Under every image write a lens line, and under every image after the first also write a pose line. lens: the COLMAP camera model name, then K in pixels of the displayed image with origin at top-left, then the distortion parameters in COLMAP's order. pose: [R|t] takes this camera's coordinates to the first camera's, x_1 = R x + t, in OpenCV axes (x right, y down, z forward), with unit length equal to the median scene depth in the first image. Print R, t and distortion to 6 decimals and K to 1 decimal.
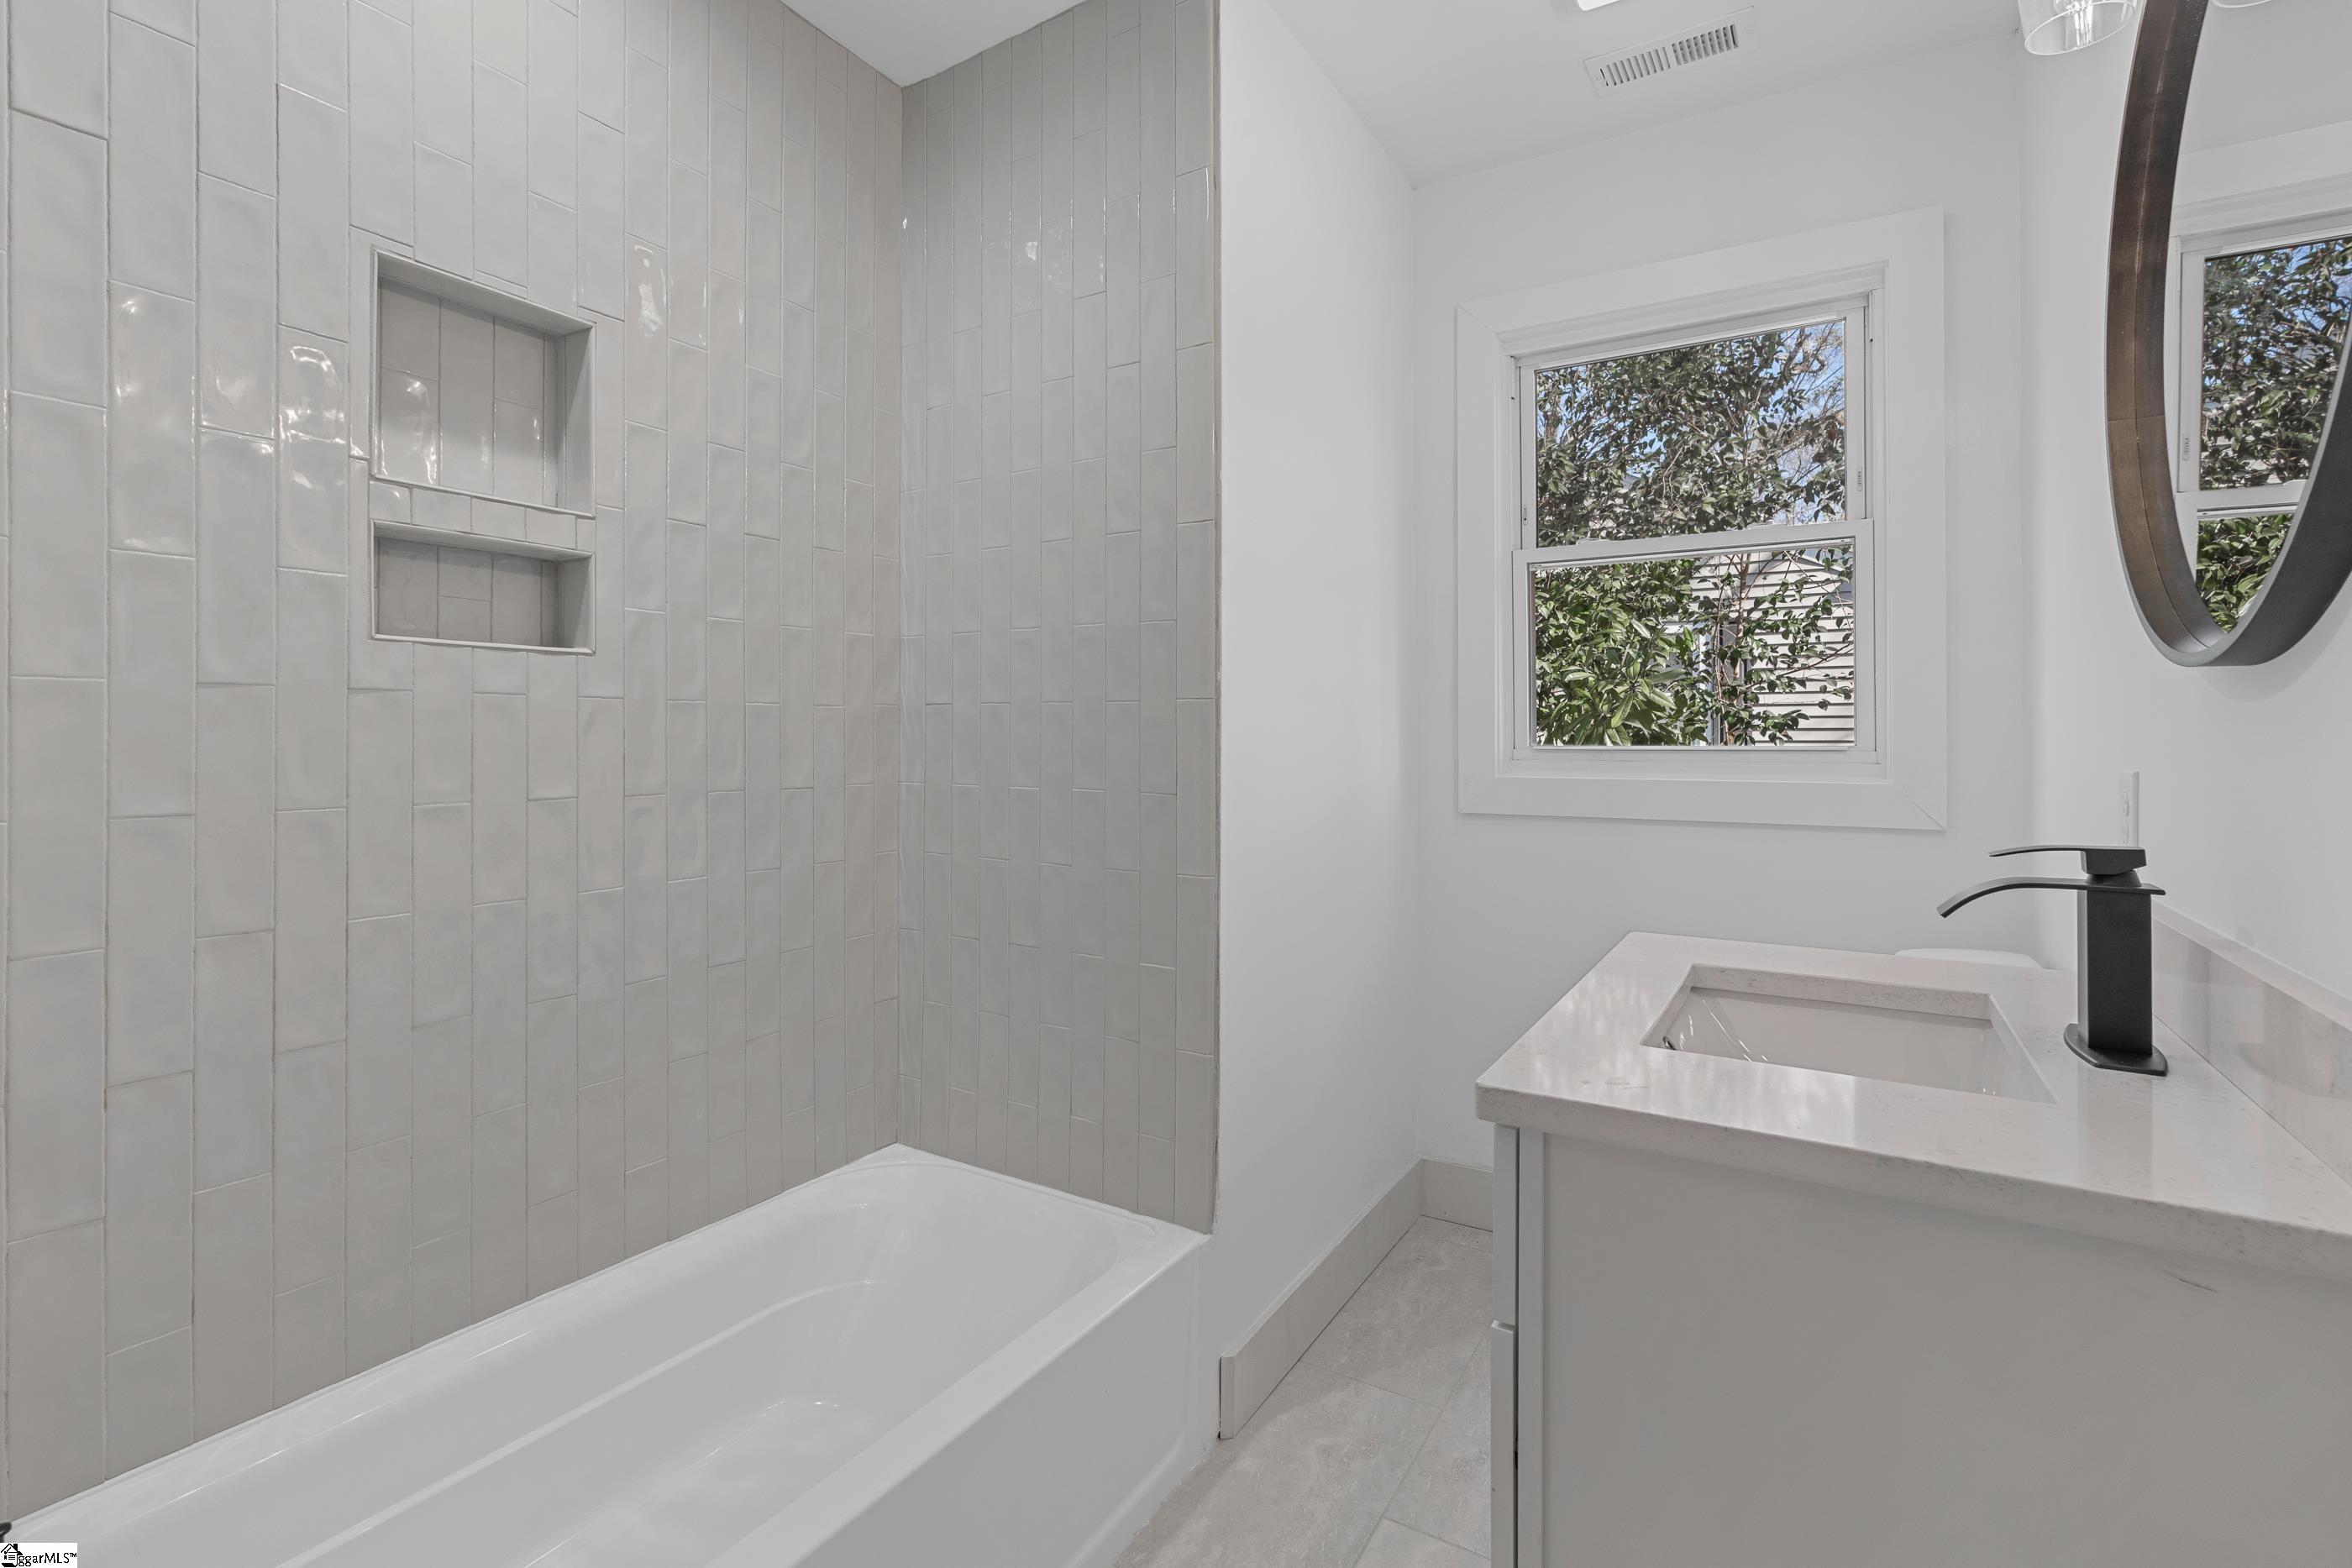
lens RADIAL K [[1063.1, 0, 1163.7], [0, 1063.1, 741.3], [0, 0, 1]] dist [-0.004246, -0.000190]
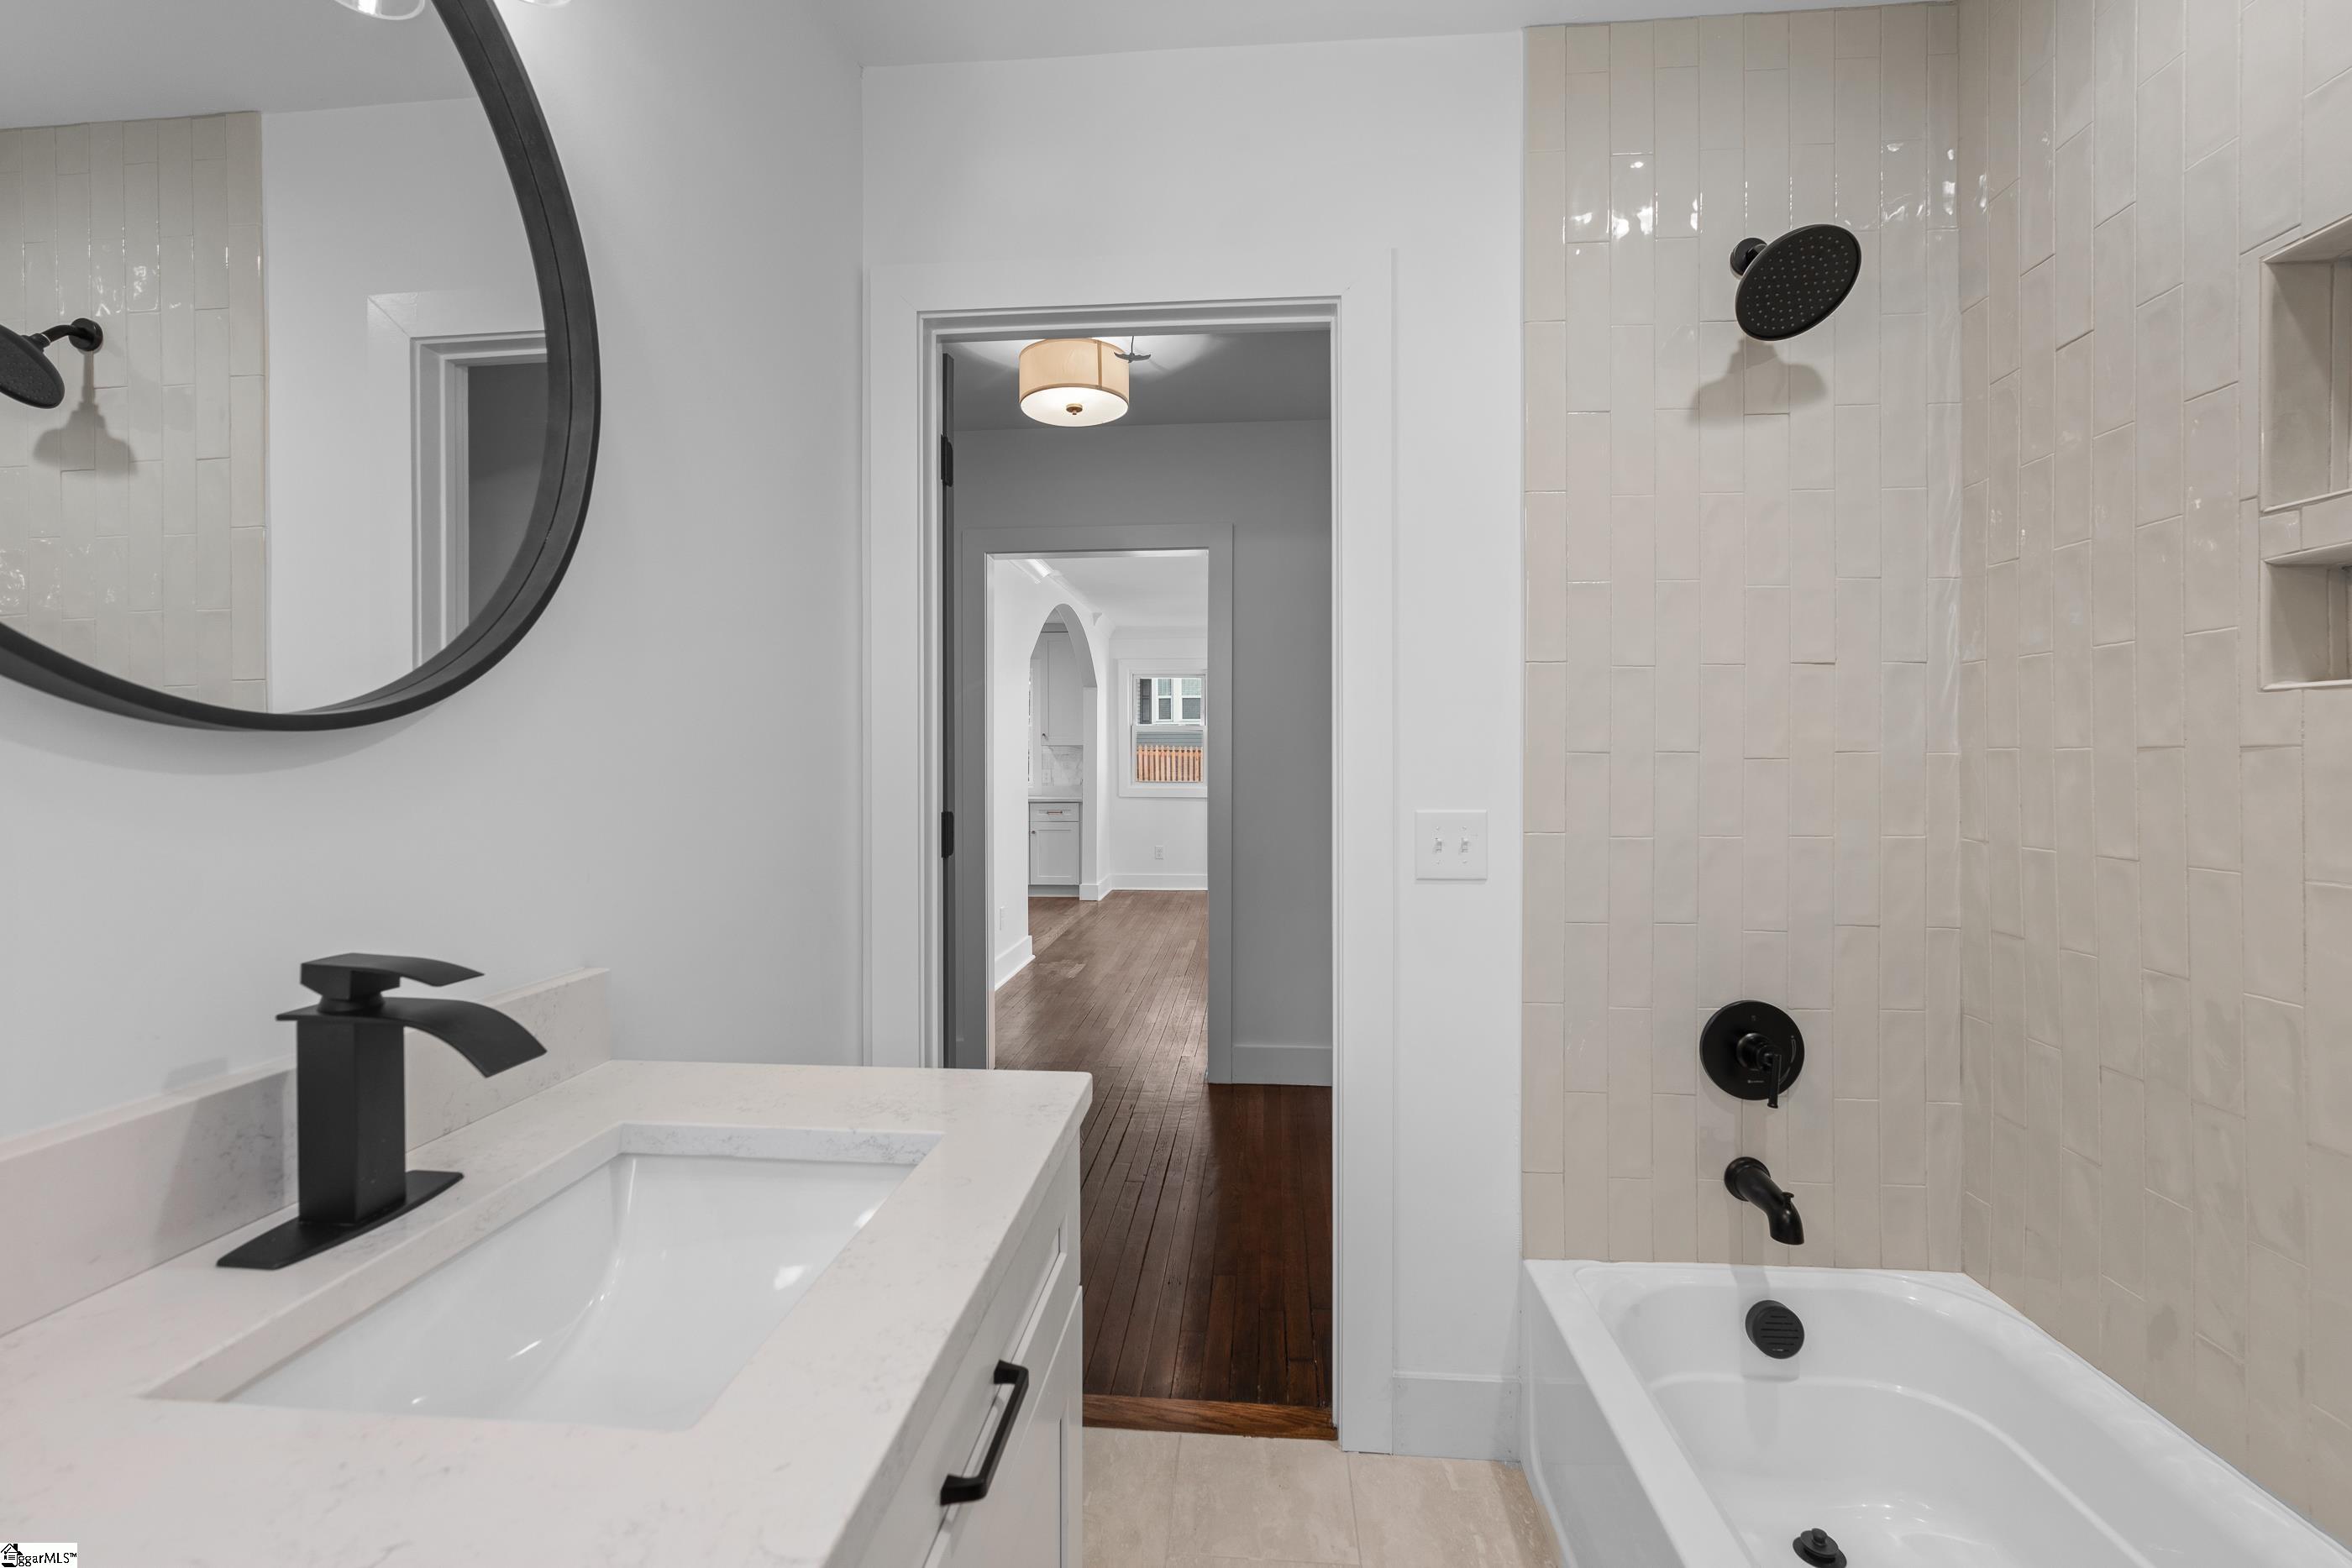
lens RADIAL K [[1055.2, 0, 1162.8], [0, 1055.2, 771.3], [0, 0, 1]] dist [-0.016603, 0.006685]
pose [[-0.888737, -0.001366, -0.458416, 0.150582], [-0.005125, 0.999963, 0.006957, -0.008532], [0.458389, 0.008532, -0.888711, 0.409906]]
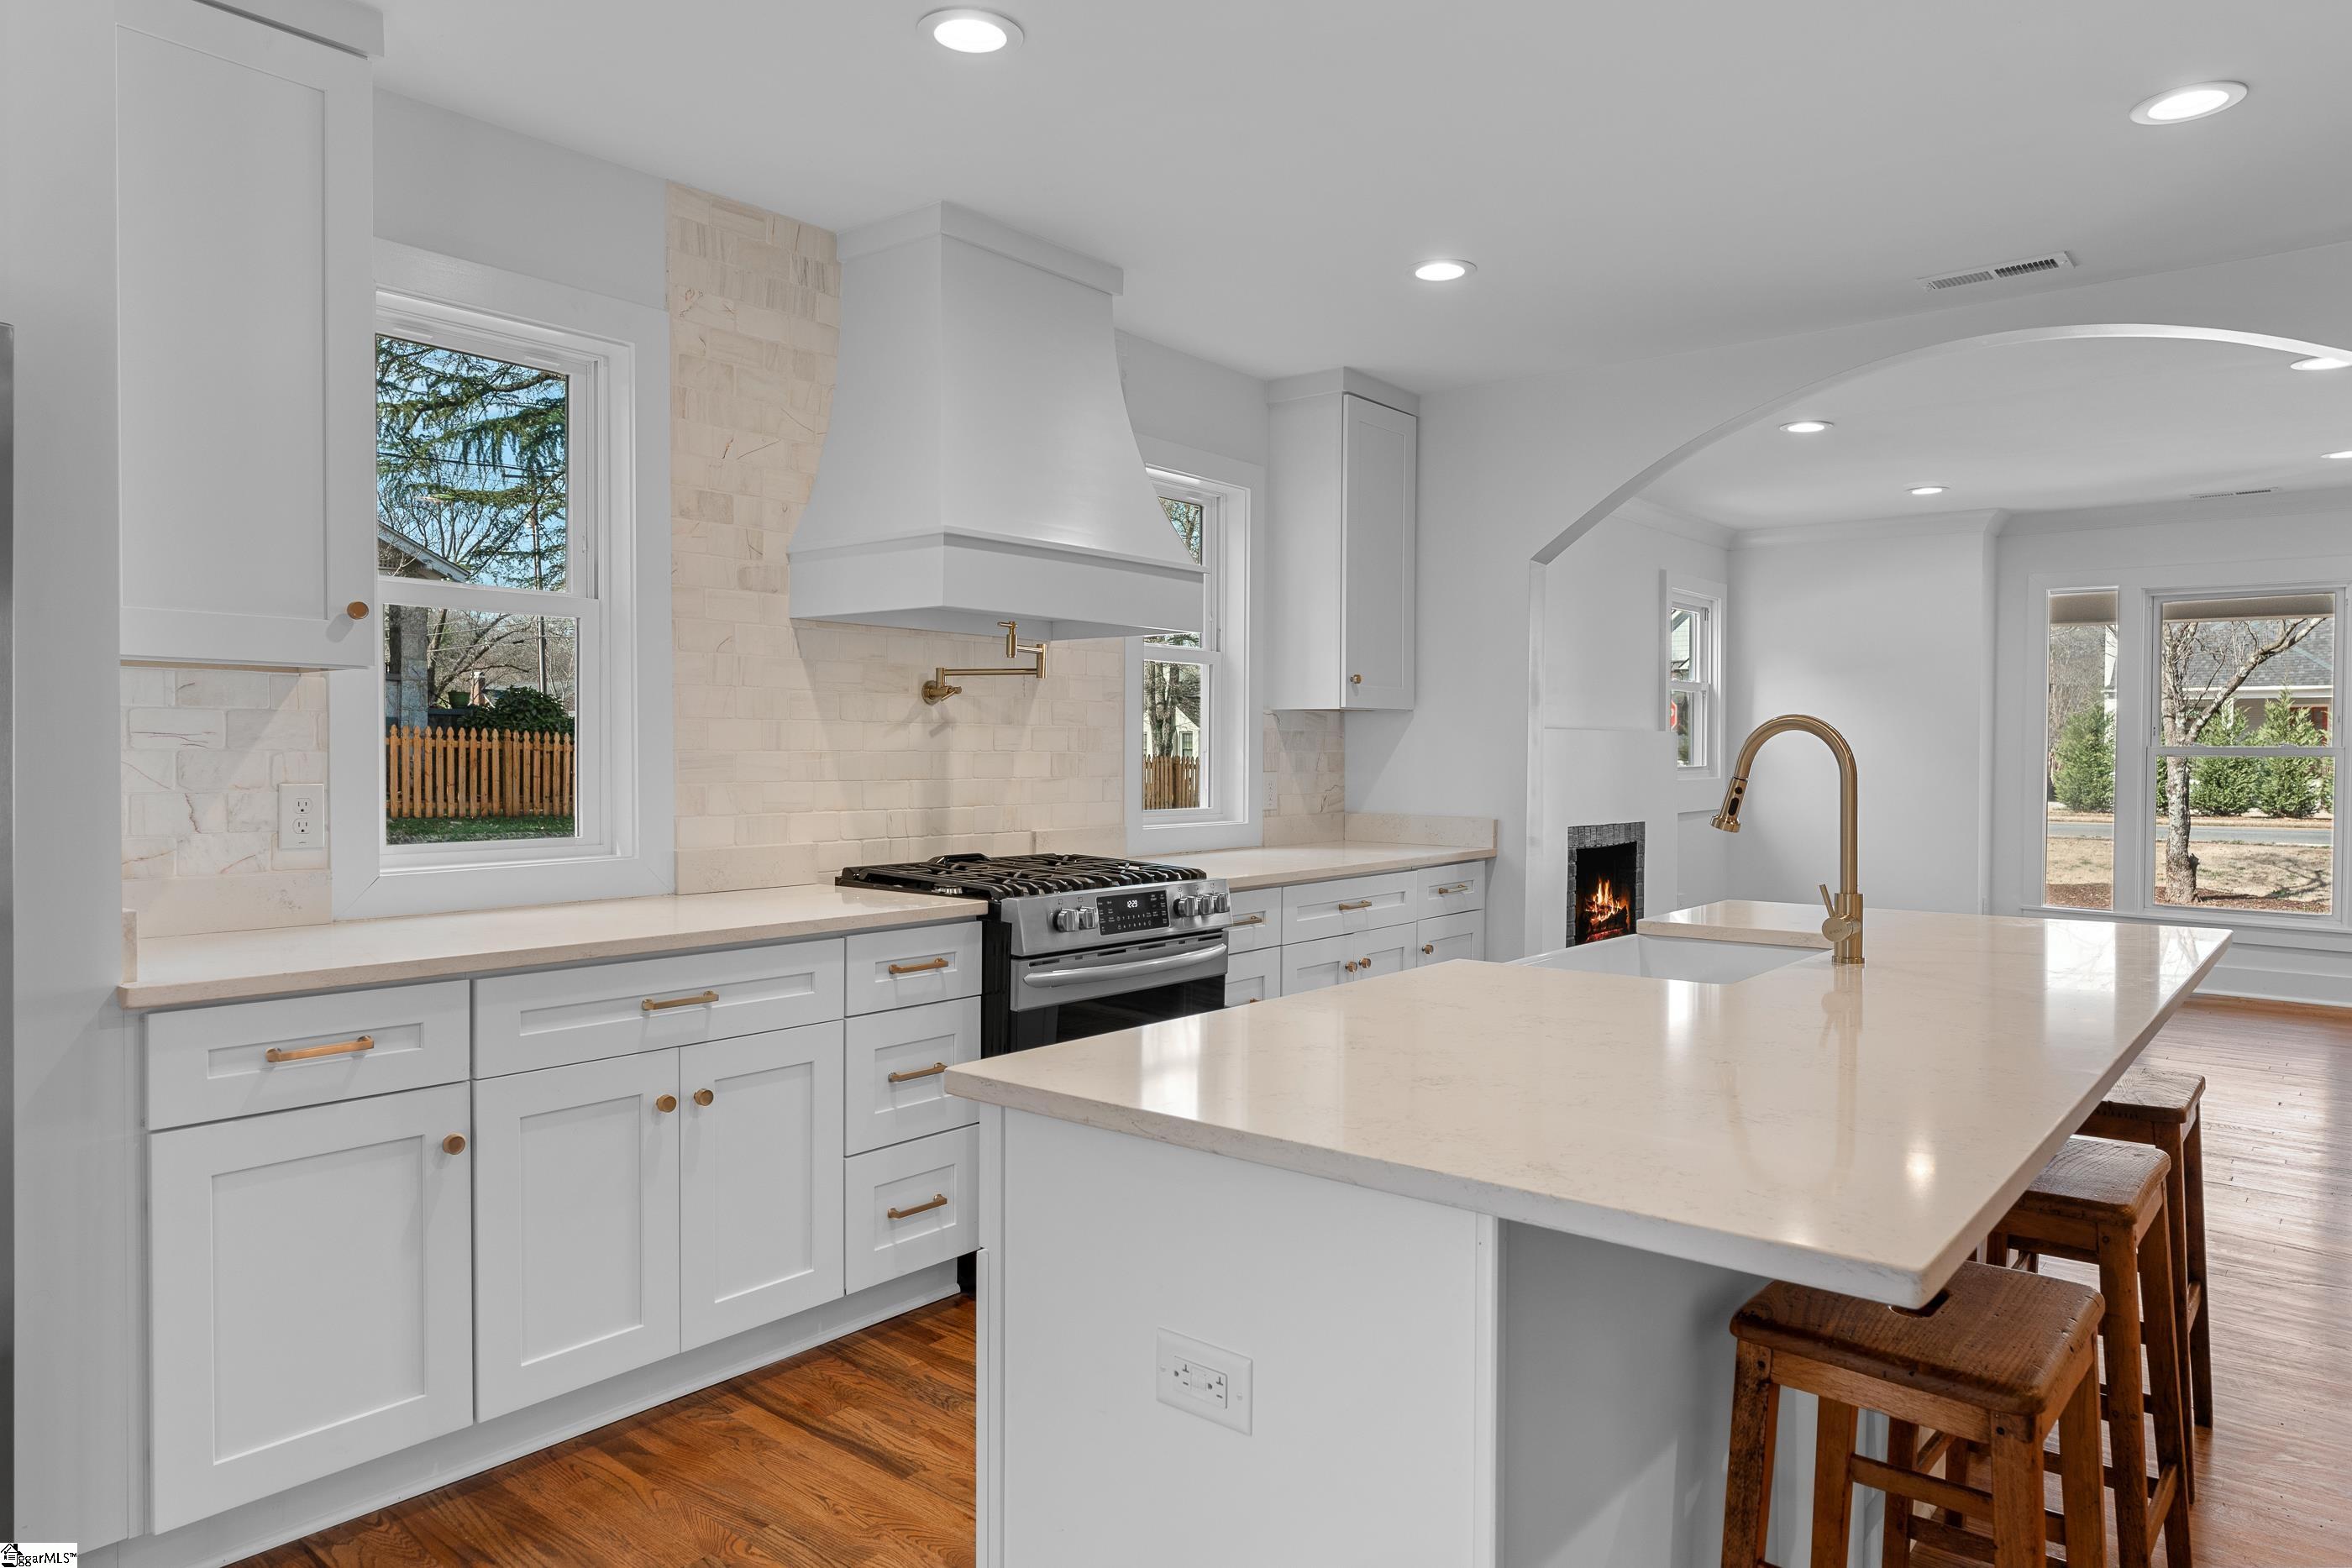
lens RADIAL K [[1462.5, 0, 1166.5], [0, 1462.5, 777.2], [0, 0, 1]] dist [-0.000426, -0.000697]
pose [[-0.132242, 0.013822, -0.991121, 0.434487], [-0.008070, 0.999855, 0.015020, -0.008086], [0.991185, 0.009985, -0.132112, -1.375971]]
